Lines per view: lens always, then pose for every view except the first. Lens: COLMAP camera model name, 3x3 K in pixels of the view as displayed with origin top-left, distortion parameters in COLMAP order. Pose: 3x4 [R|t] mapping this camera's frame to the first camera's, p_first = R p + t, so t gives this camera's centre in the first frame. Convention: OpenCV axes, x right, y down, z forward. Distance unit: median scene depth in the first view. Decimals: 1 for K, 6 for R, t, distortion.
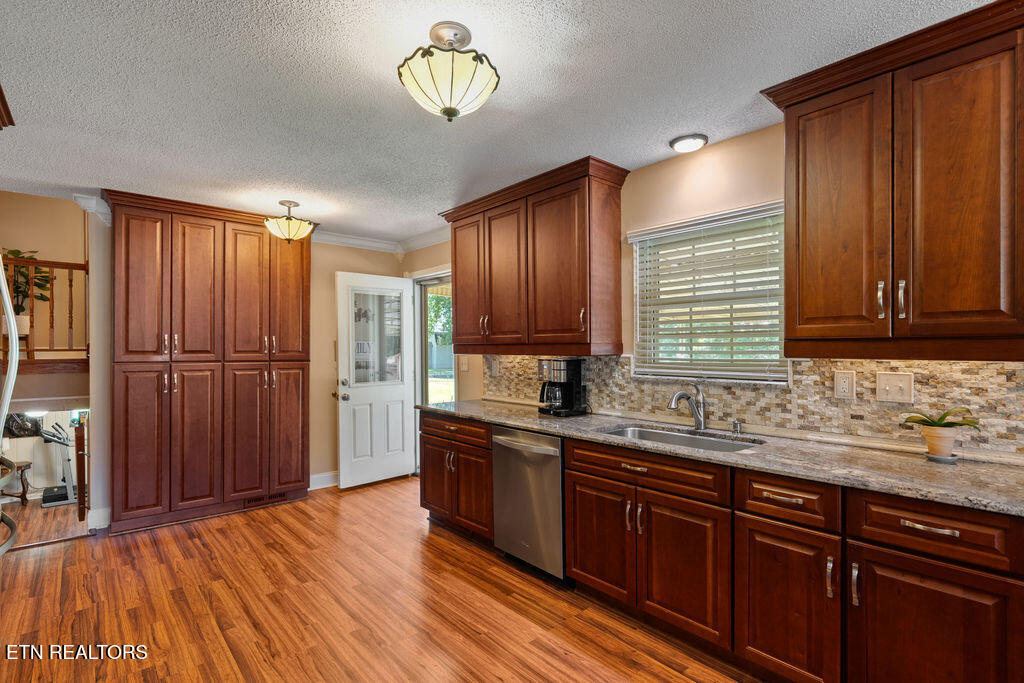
lens RADIAL K [[477.2, 0, 510.4], [0, 477.2, 348.0], [0, 0, 1]] dist [-0.033234, 0.000177]
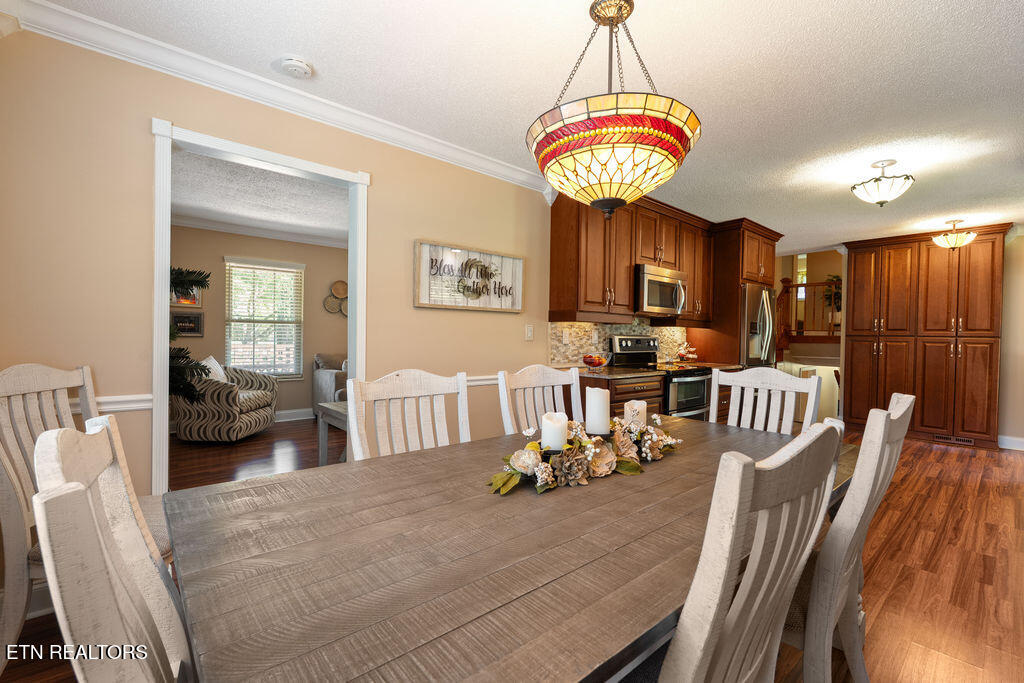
lens RADIAL K [[445.0, 0, 512.0], [0, 445.0, 341.5], [0, 0, 1]] dist [0.000726, 0.000141]
pose [[-0.010631, 0.017482, -0.999791, 1.018601], [-0.006668, 0.999824, 0.017553, 0.035298], [0.999921, 0.006853, -0.010513, -0.328882]]
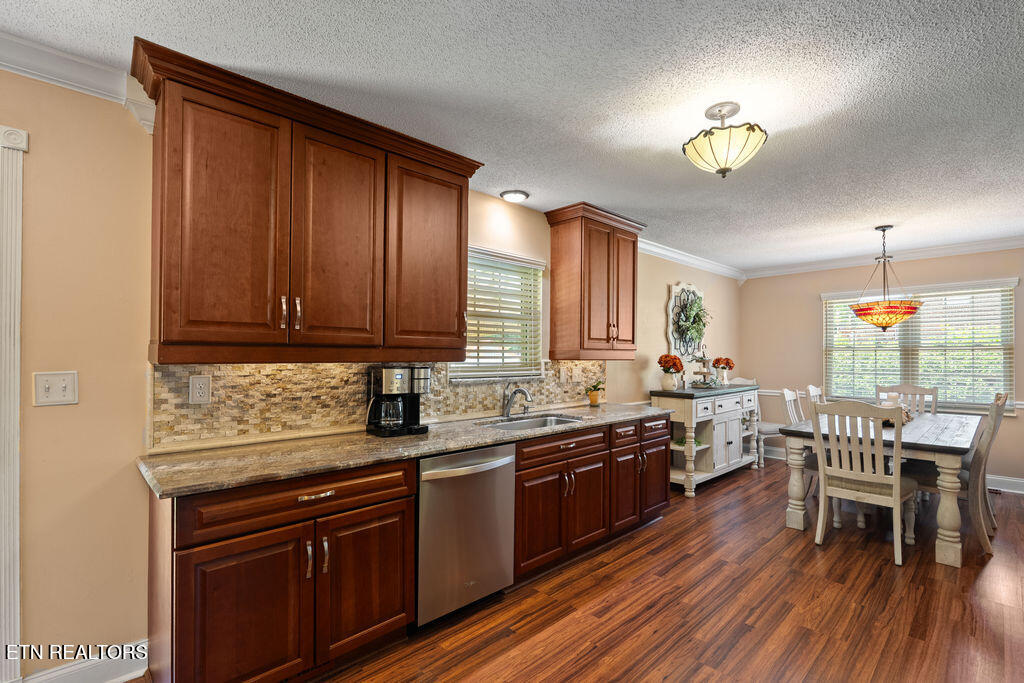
lens RADIAL K [[473.7, 0, 512.4], [0, 473.7, 352.4], [0, 0, 1]] dist [-0.000411, -0.000259]
pose [[-0.039977, 0.011076, 0.999139, -0.765477], [-0.001184, 0.999937, -0.011133, 0.008777], [-0.999200, -0.001628, -0.039961, 0.890294]]
